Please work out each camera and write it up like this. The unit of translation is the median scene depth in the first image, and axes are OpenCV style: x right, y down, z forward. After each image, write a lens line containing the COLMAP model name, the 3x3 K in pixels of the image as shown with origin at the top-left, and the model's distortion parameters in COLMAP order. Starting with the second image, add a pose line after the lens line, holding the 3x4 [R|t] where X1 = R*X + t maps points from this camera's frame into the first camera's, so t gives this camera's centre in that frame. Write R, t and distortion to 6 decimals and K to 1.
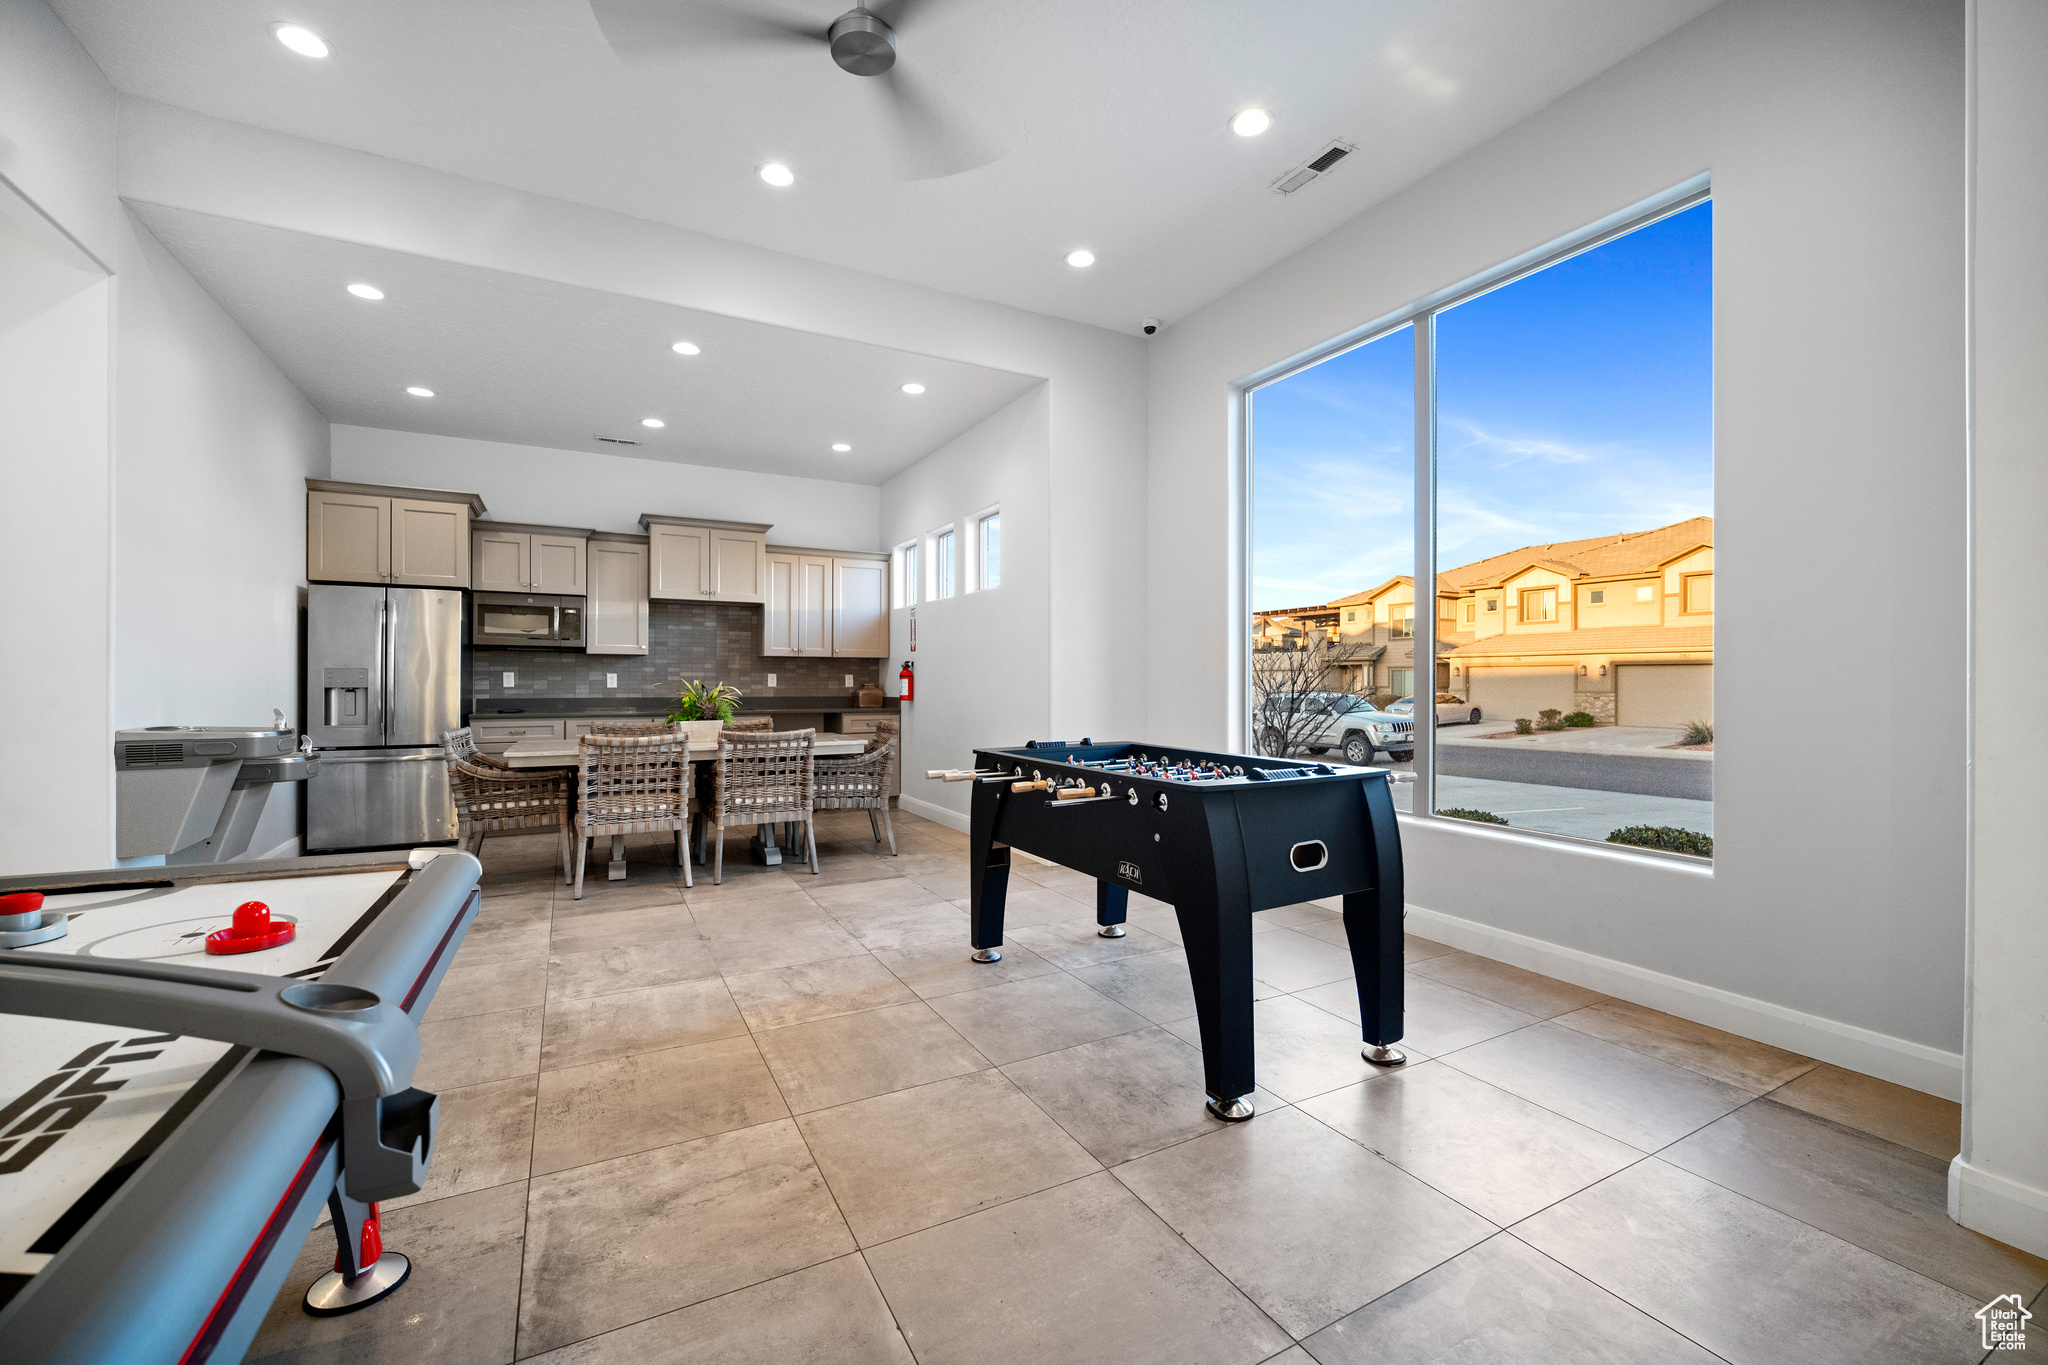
lens RADIAL K [[836.2, 0, 1027.0], [0, 836.2, 685.4], [0, 0, 1]] dist [-0.001708, -0.001134]
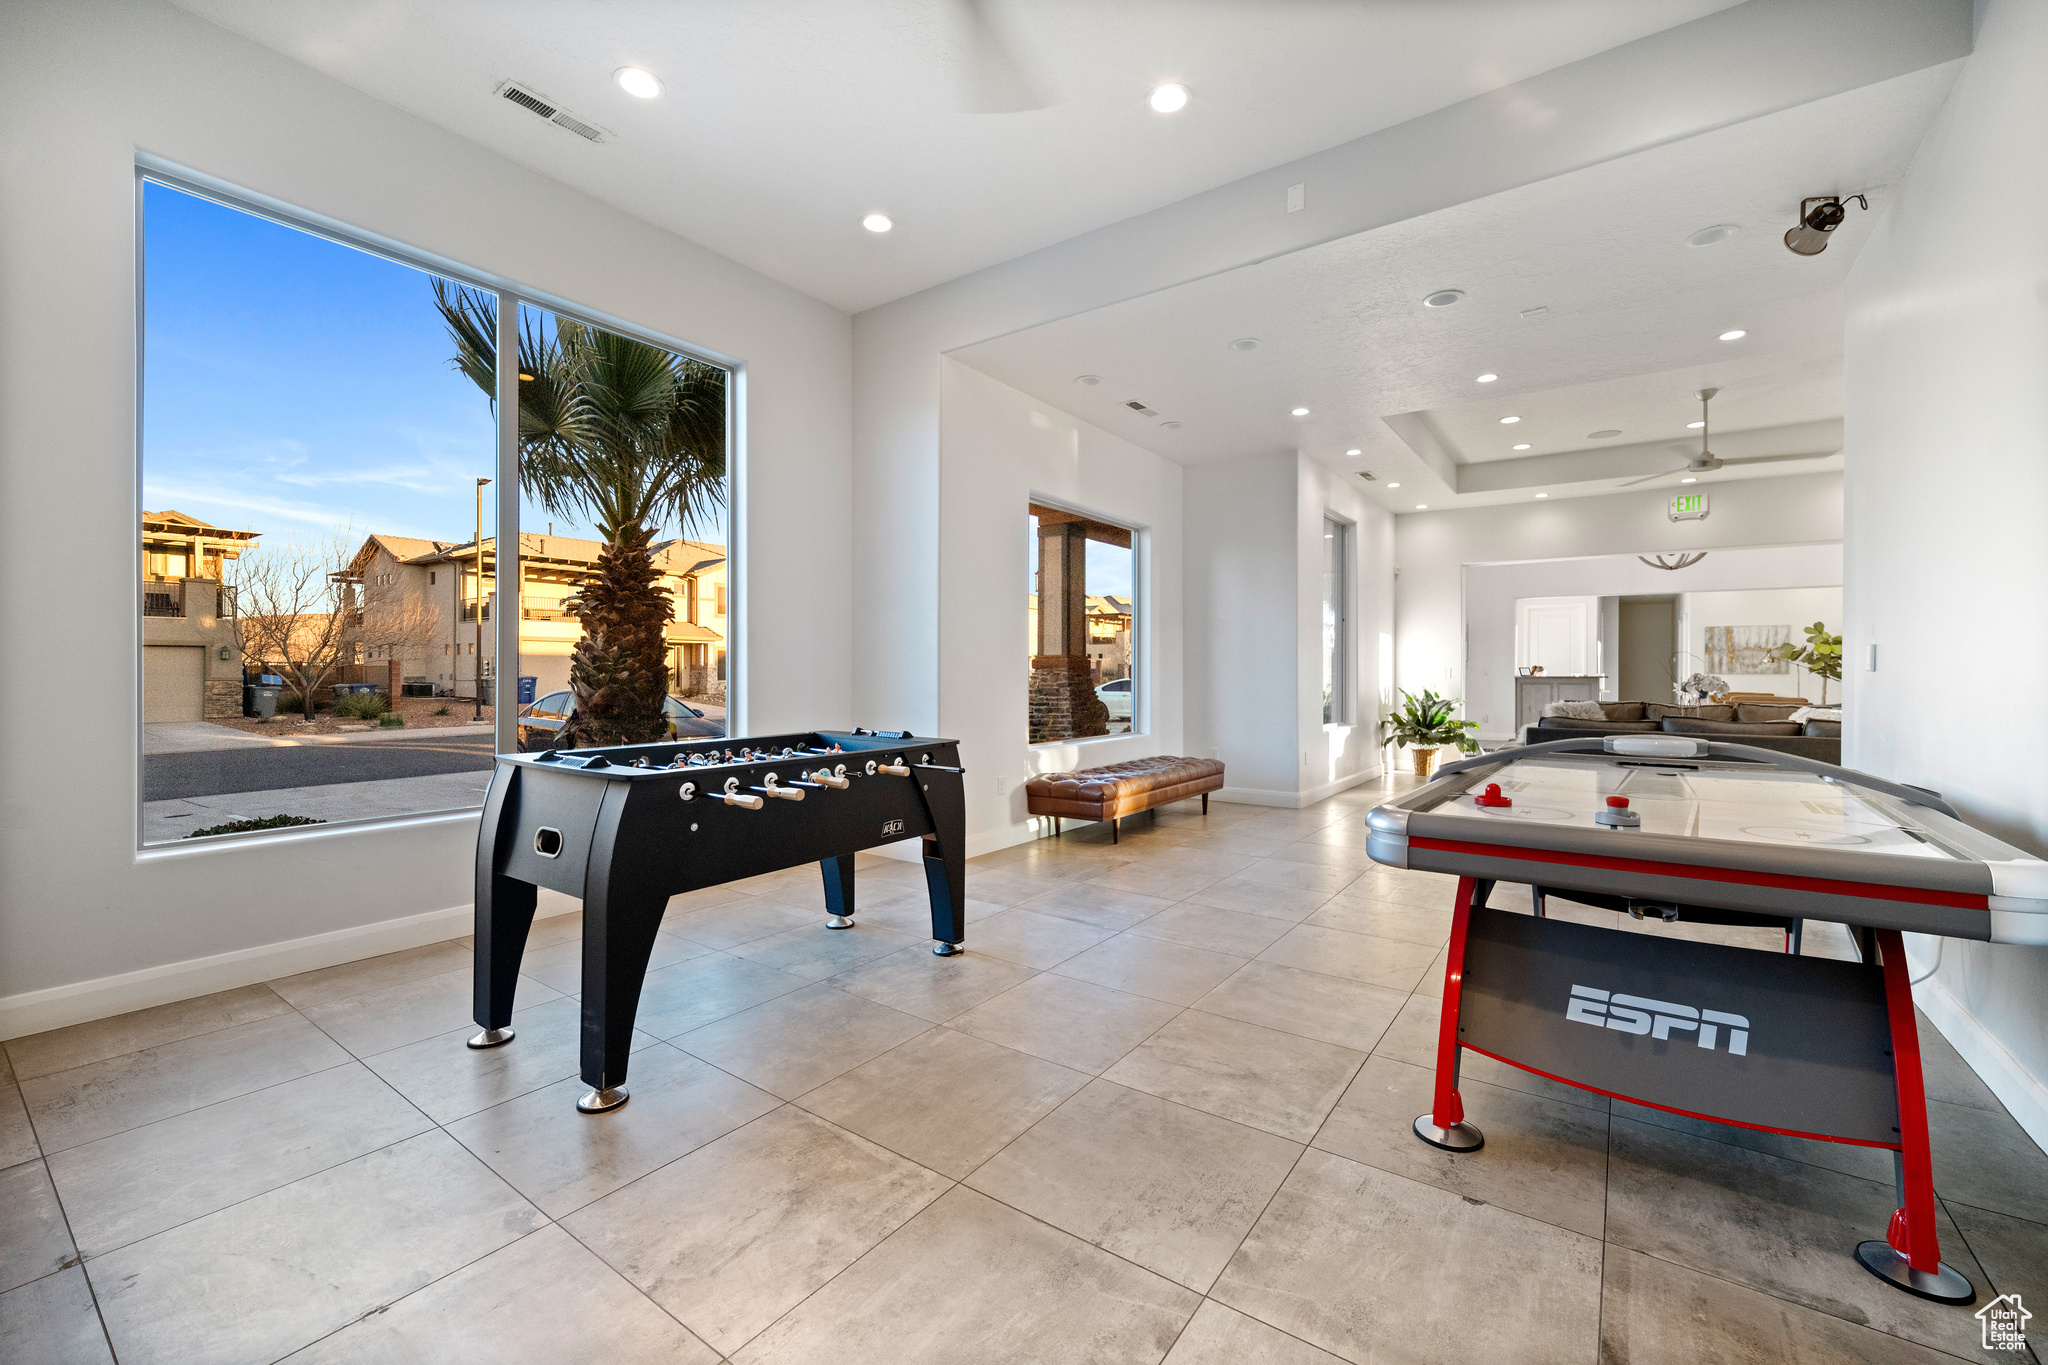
lens RADIAL K [[836.2, 0, 1029.4], [0, 836.2, 668.6], [0, 0, 1]] dist [-0.001708, -0.001134]
pose [[-0.431803, -0.010293, 0.901909, -0.725404], [-0.006387, 0.999945, 0.008354, -0.013260], [-0.901946, -0.002154, -0.431845, 0.924930]]
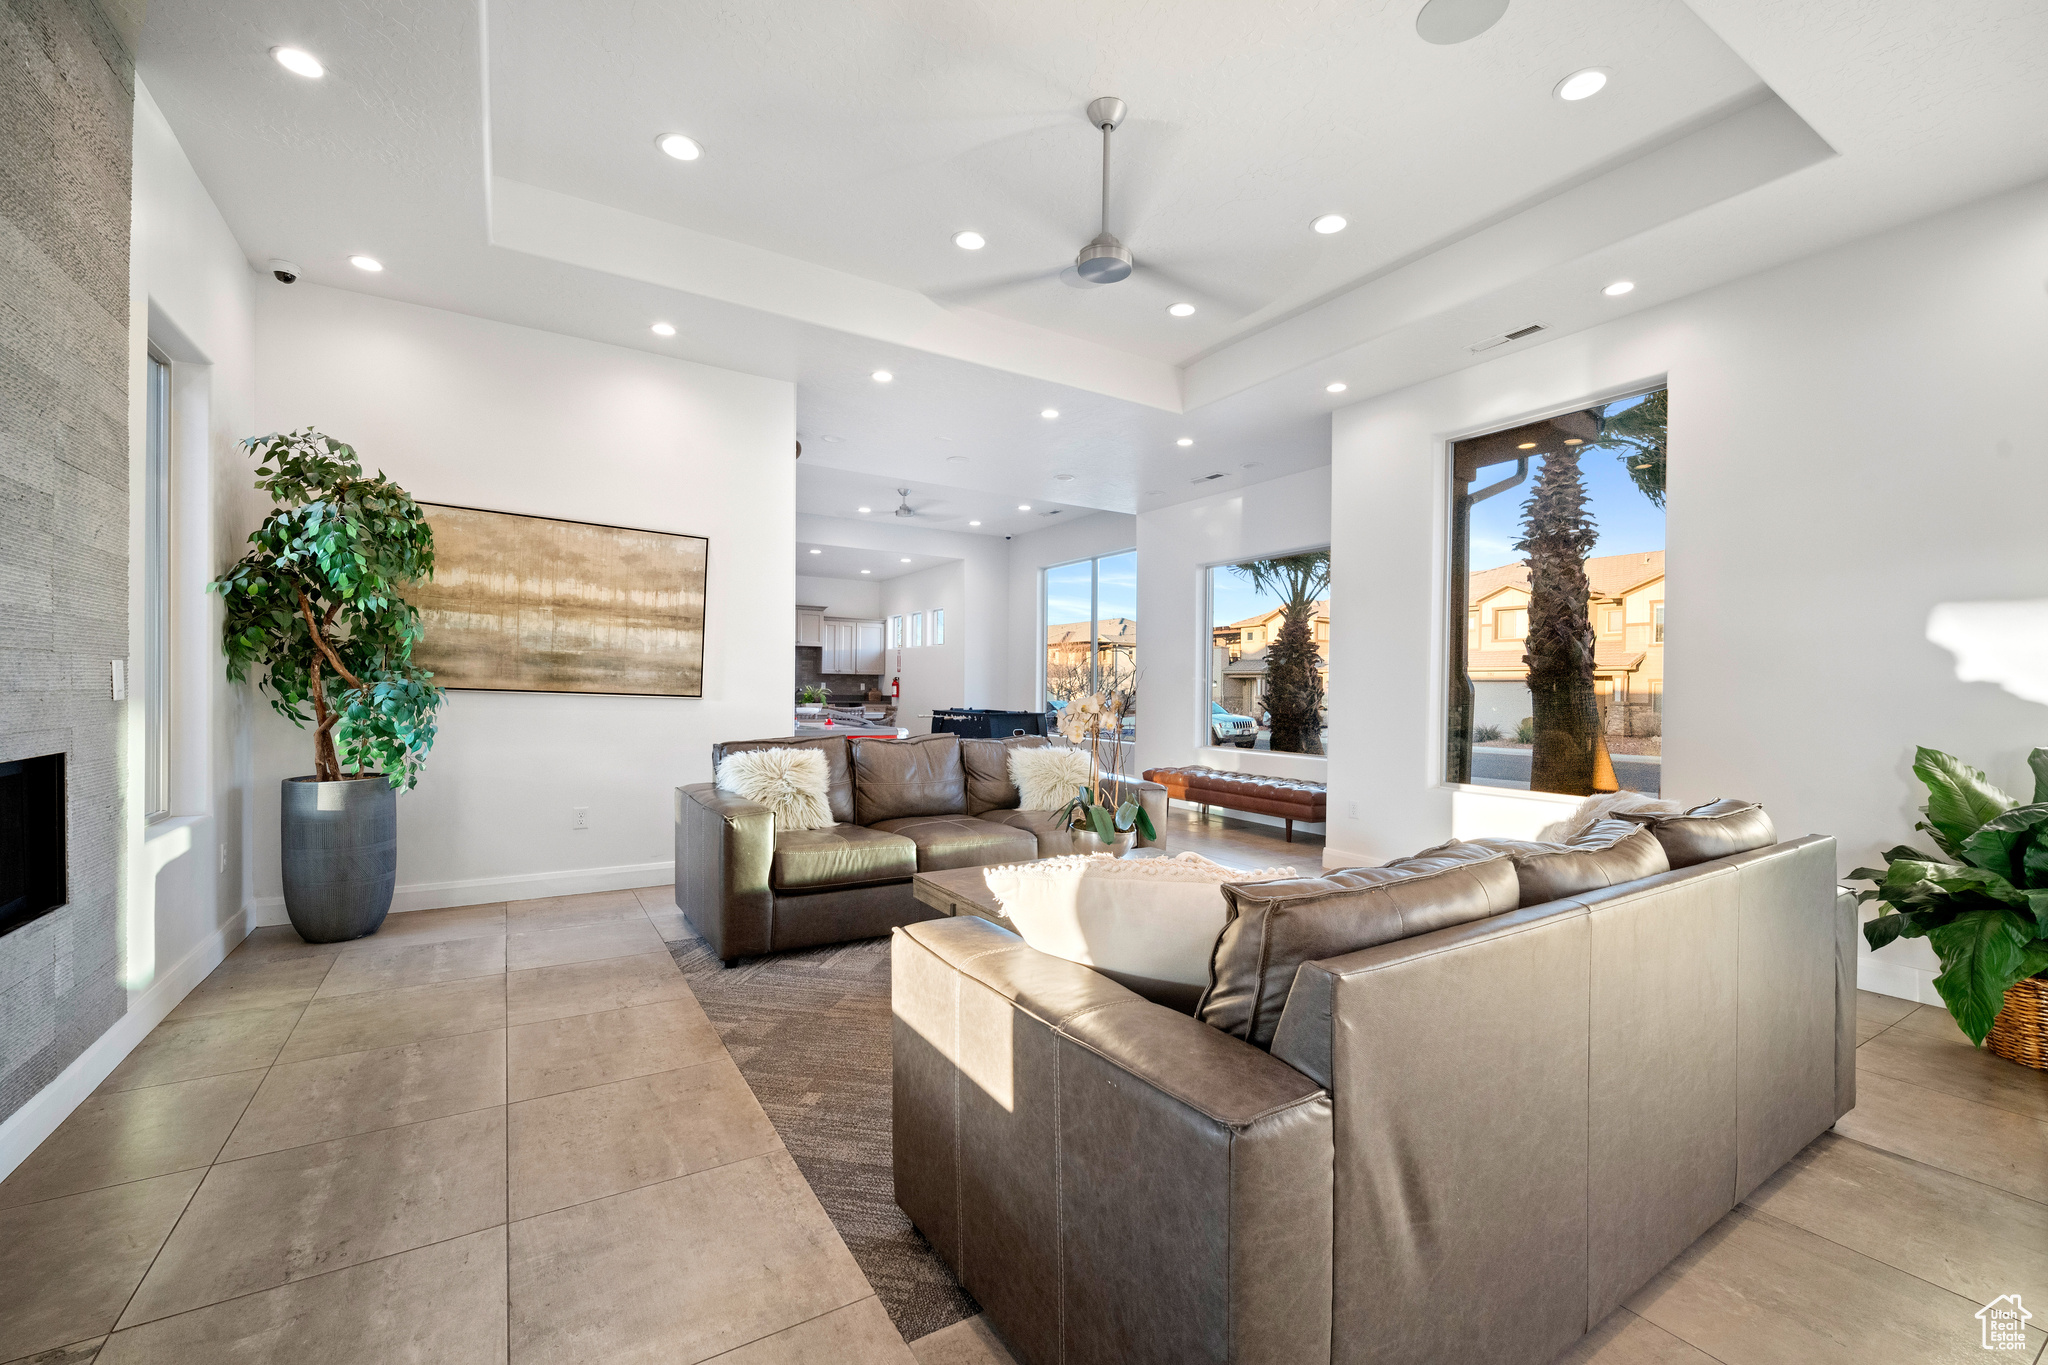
lens RADIAL K [[836.2, 0, 1025.4], [0, 836.2, 694.3], [0, 0, 1]] dist [-0.001708, -0.001134]
pose [[0.998152, 0.010397, 0.059878, 0.048105], [-0.010486, 0.999944, 0.001178, 0.006424], [-0.059862, -0.001804, 0.998205, -1.090611]]
